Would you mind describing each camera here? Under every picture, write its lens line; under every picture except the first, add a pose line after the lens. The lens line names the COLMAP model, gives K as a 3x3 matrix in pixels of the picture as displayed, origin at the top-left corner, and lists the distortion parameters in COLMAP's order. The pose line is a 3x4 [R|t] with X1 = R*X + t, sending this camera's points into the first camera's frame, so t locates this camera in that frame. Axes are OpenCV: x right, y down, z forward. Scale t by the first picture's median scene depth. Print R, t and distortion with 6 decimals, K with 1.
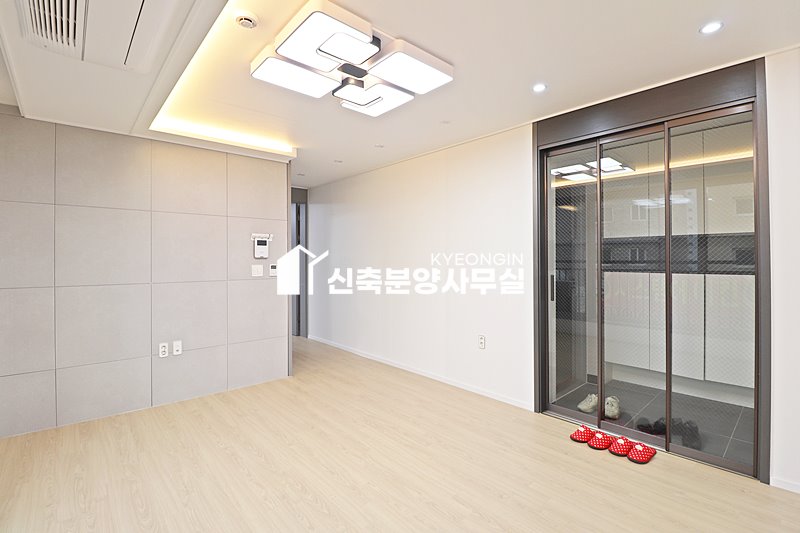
lens RADIAL K [[372.5, 0, 403.6], [0, 372.5, 262.8], [0, 0, 1]] dist [0.000030, -0.009670]
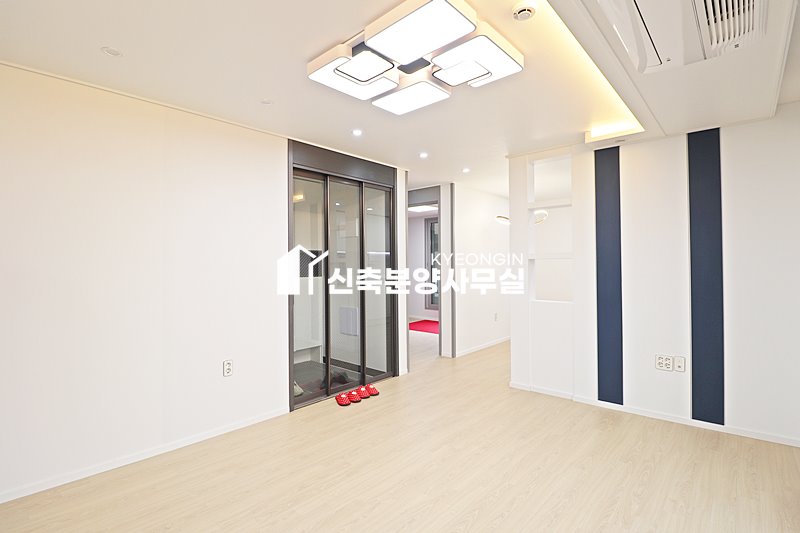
lens RADIAL K [[372.5, 0, 402.0], [0, 372.5, 261.3], [0, 0, 1]] dist [0.000030, -0.009670]
pose [[-0.096331, 0.017317, 0.995199, -0.721839], [0.016447, 0.999740, -0.015804, -0.003576], [-0.995213, 0.014846, -0.096590, 0.767903]]
